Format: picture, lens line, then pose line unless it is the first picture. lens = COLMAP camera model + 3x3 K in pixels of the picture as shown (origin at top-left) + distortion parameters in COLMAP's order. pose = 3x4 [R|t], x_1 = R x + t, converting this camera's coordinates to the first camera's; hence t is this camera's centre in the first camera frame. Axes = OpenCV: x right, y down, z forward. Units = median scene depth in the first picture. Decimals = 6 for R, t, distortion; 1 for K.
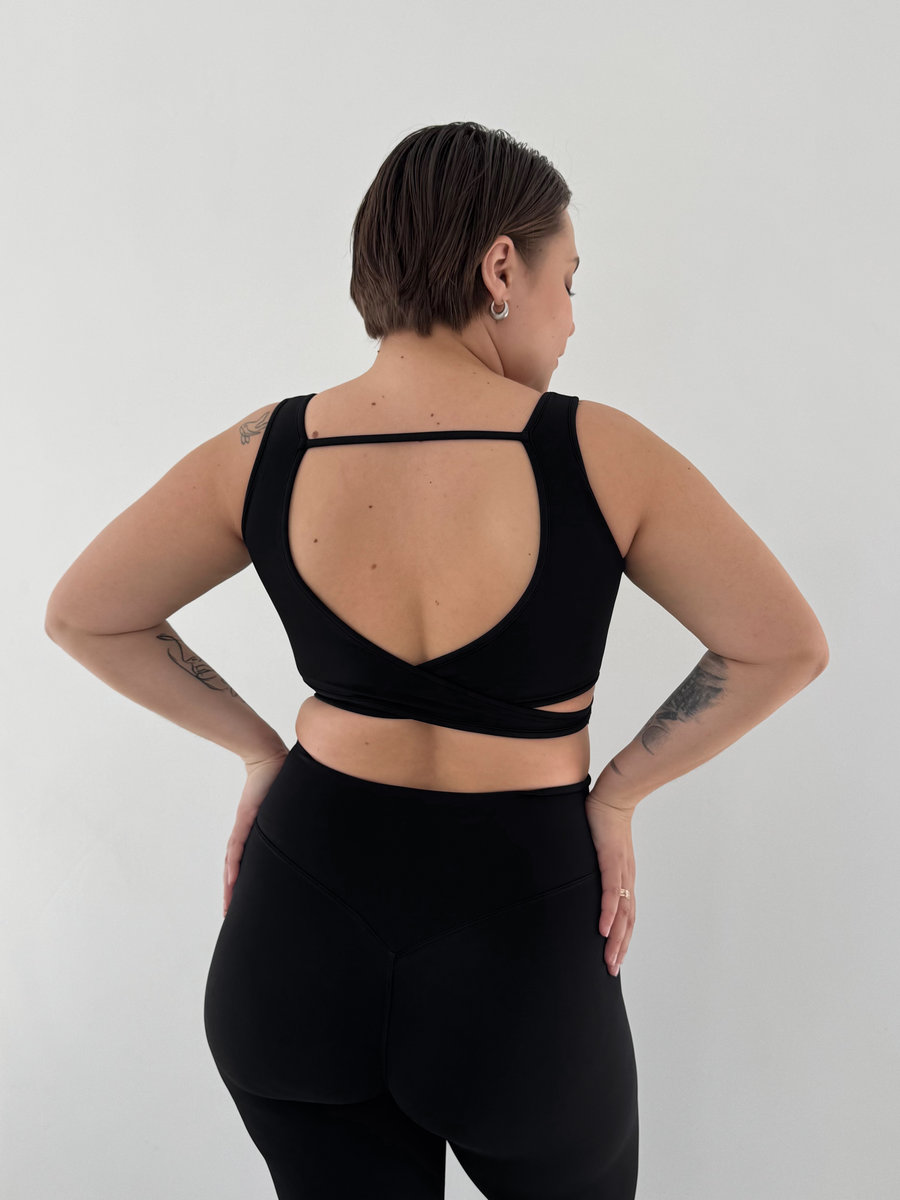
lens RADIAL K [[1051.9, 0, 450.0], [0, 1051.9, 600.0], [0, 0, 1]] dist [0.001434, -0.000080]
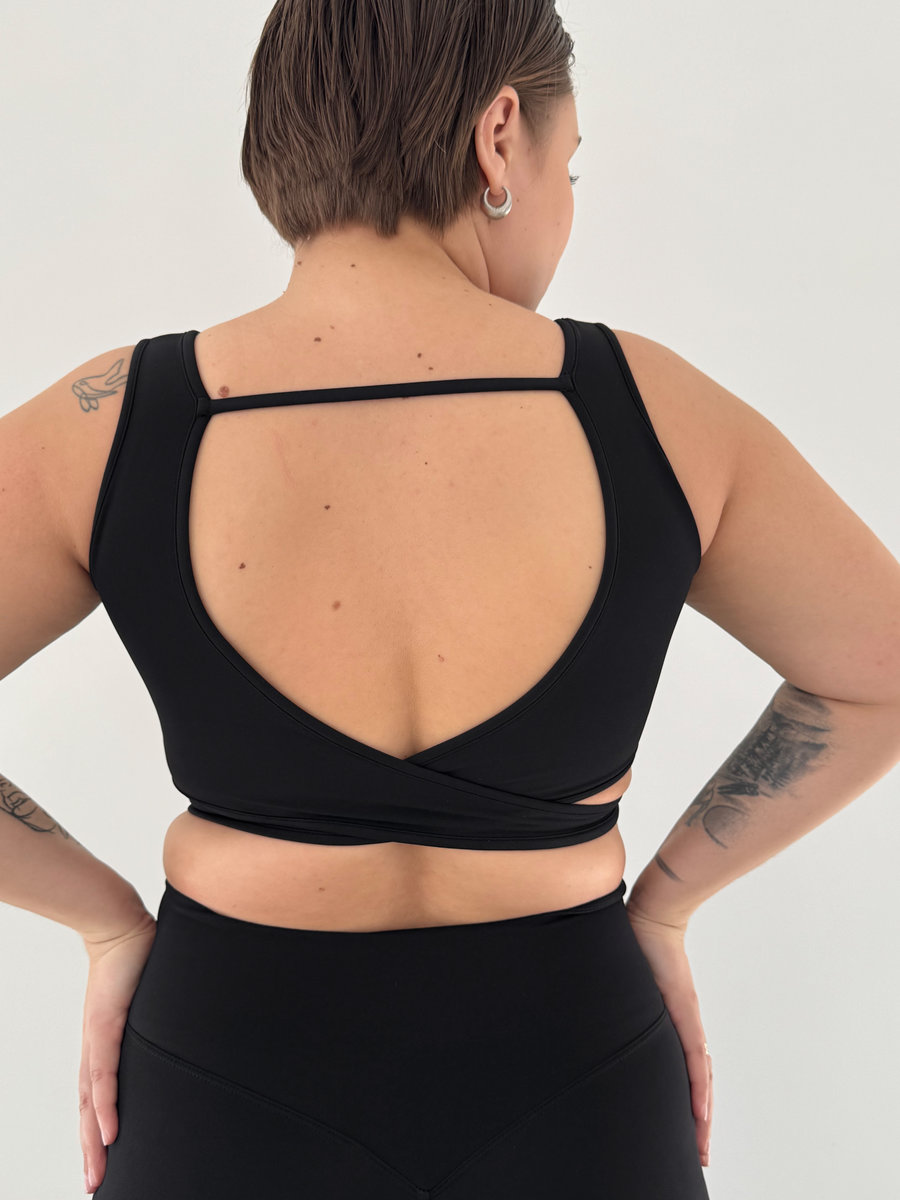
lens RADIAL K [[1097.0, 0, 450.0], [0, 1097.0, 600.0], [0, 0, 1]] dist [-0.048903, 0.003733]
pose [[0.946472, -0.063106, 0.316556, -0.210281], [0.073569, 0.997065, -0.021197, -0.016375], [-0.314290, 0.043351, 0.948337, 0.376734]]
